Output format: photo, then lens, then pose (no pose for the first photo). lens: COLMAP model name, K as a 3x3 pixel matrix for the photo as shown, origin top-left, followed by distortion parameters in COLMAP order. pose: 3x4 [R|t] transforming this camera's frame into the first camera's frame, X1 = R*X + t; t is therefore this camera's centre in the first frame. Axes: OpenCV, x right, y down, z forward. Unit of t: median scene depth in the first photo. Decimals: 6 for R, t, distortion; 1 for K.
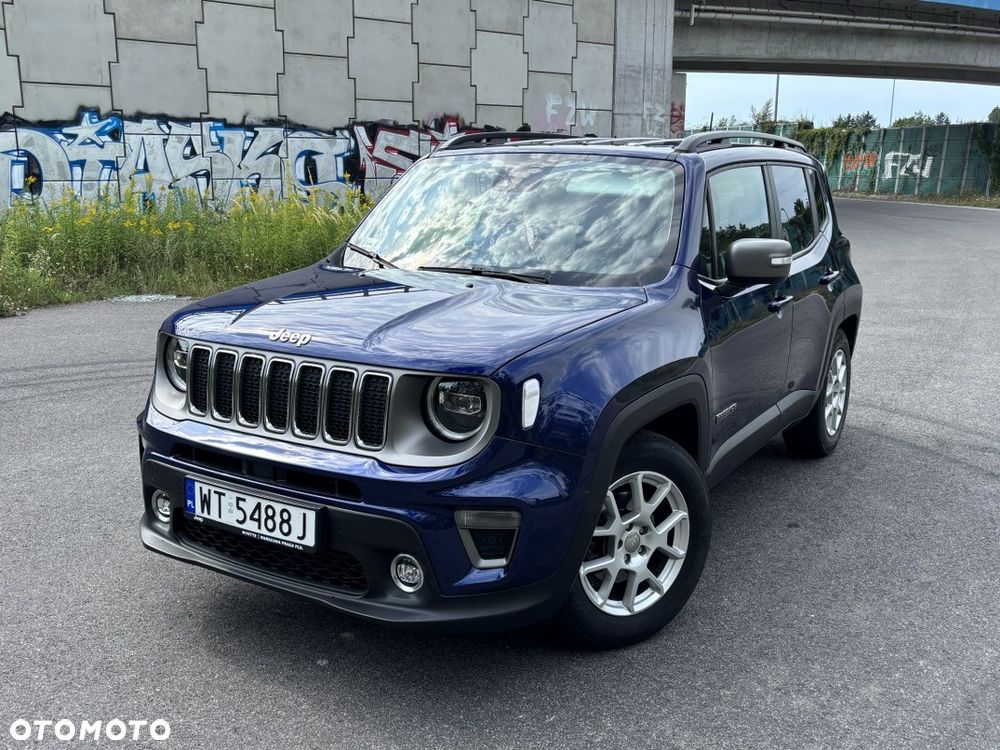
lens RADIAL K [[976.7, 0, 500.4], [0, 976.7, 376.8], [0, 0, 1]] dist [0.023480, 0.000000]
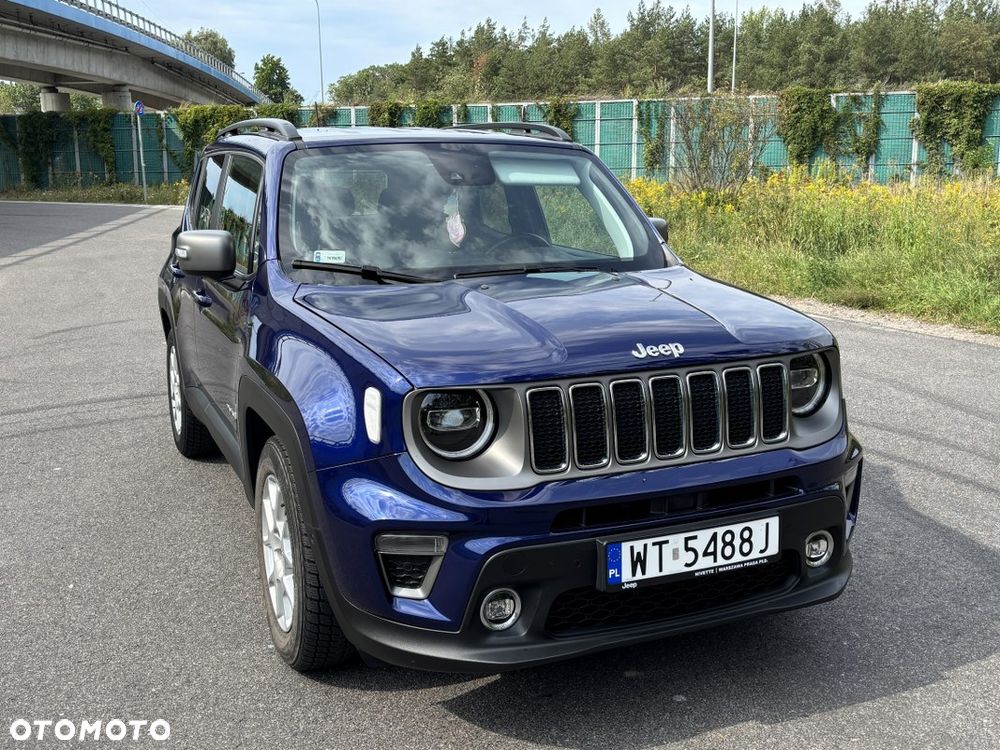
lens RADIAL K [[1022.5, 0, 495.2], [0, 1022.5, 377.7], [0, 0, 1]] dist [0.021215, 0.000000]
pose [[0.578645, -0.184710, 0.794388, -0.570893], [0.186702, 0.978152, 0.091442, -0.070713], [-0.793922, 0.095401, 0.600488, 0.306471]]
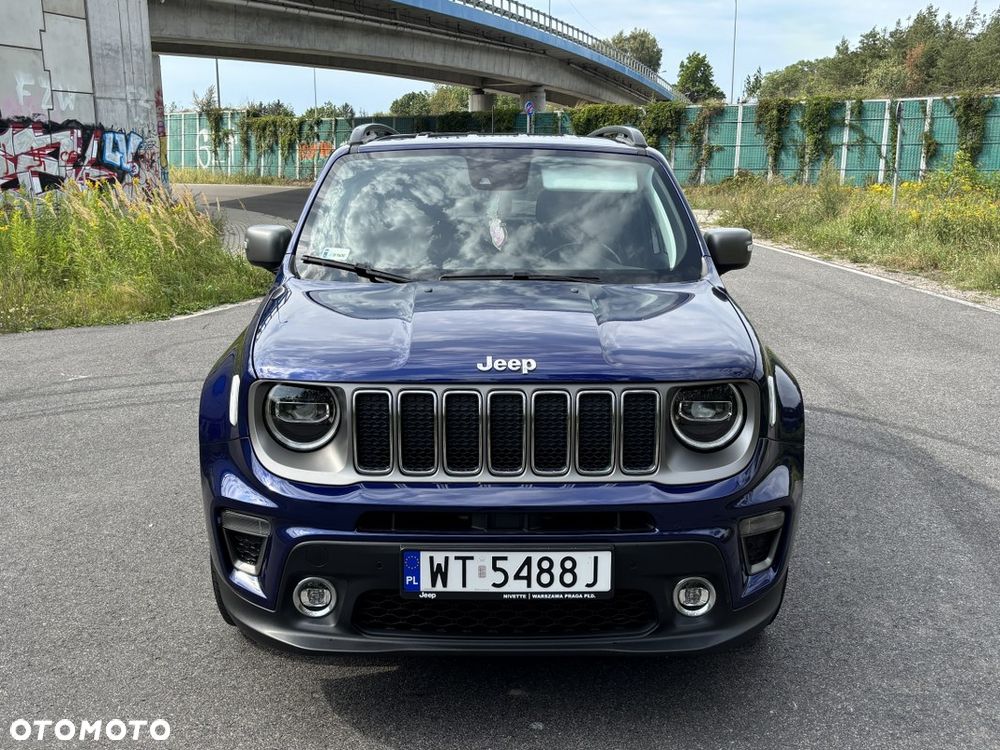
lens RADIAL K [[1022.5, 0, 500.0], [0, 1022.5, 376.9], [0, 0, 1]] dist [0.021215, 0.000000]
pose [[0.847054, -0.118359, 0.518161, -0.379675], [0.117544, 0.992467, 0.034548, -0.034202], [-0.518347, 0.031642, 0.854585, 0.121440]]
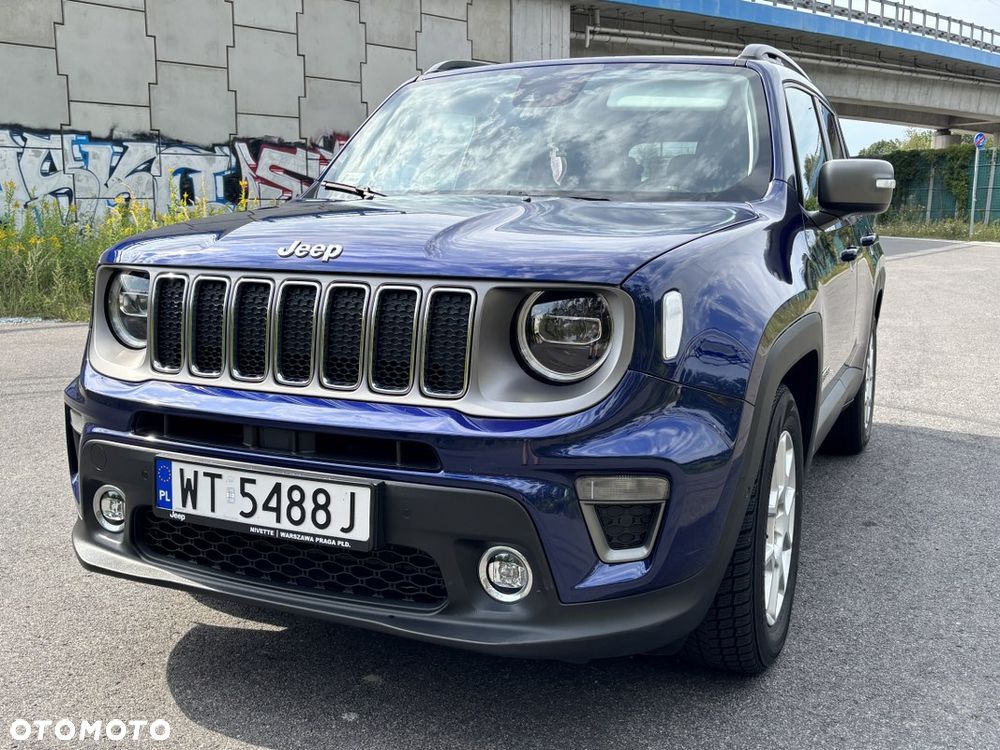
lens RADIAL K [[1022.5, 0, 496.3], [0, 1022.5, 376.2], [0, 0, 1]] dist [0.021215, 0.000000]
pose [[0.992824, -0.023257, 0.117302, -0.093240], [0.029117, 0.998399, -0.048488, 0.048935], [-0.115987, 0.051556, 0.991912, 0.139932]]
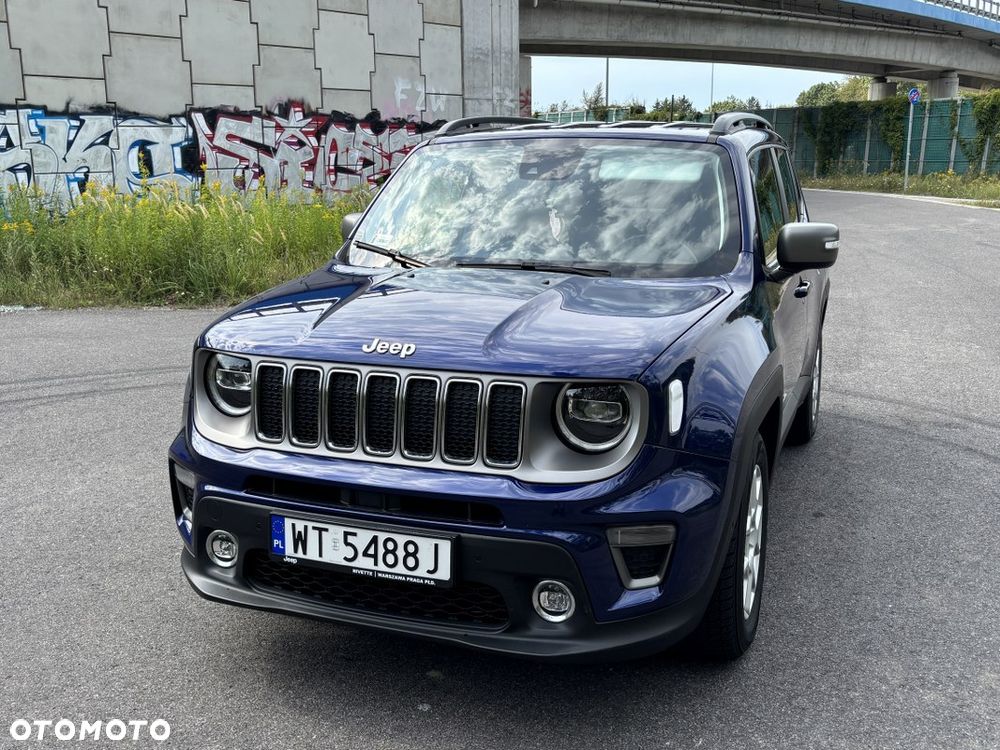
lens RADIAL K [[1022.5, 0, 503.8], [0, 1022.5, 371.5], [0, 0, 1]] dist [0.021215, 0.000000]
pose [[0.983493, -0.051418, 0.173486, -0.150242], [0.051831, 0.998654, 0.002150, -0.008584], [-0.173363, 0.006877, 0.984834, 0.034192]]
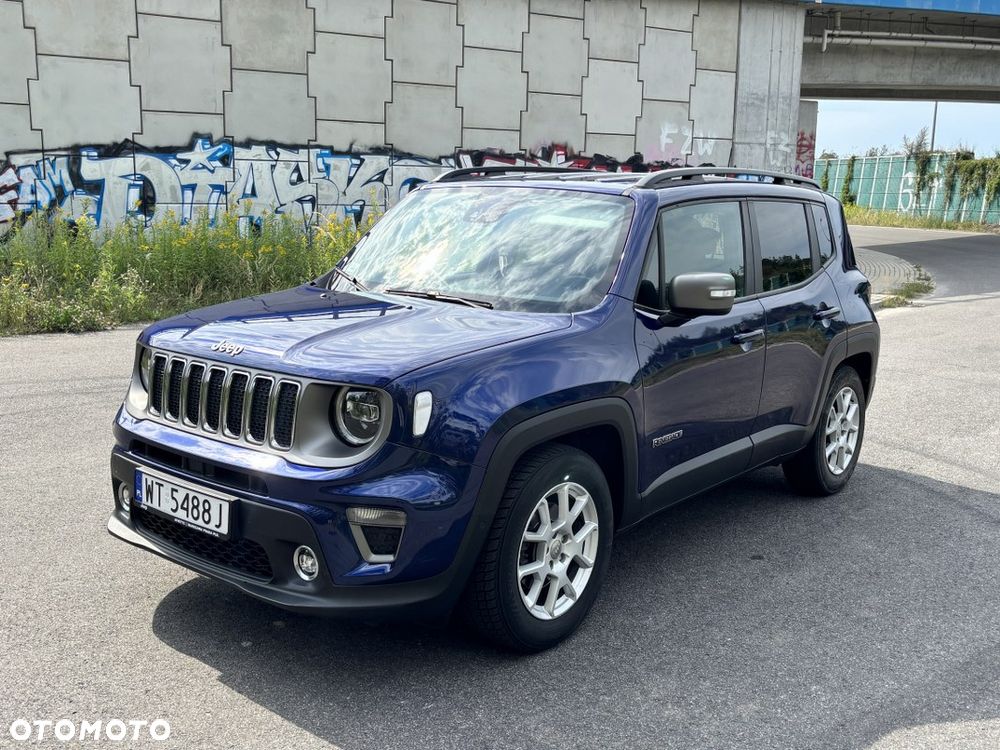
lens RADIAL K [[1022.5, 0, 502.5], [0, 1022.5, 374.8], [0, 0, 1]] dist [0.021215, 0.000000]
pose [[0.990694, 0.037333, -0.130888, 0.138660], [-0.042147, 0.998526, -0.034202, 0.008941], [0.129418, 0.039400, 0.990807, -0.068727]]
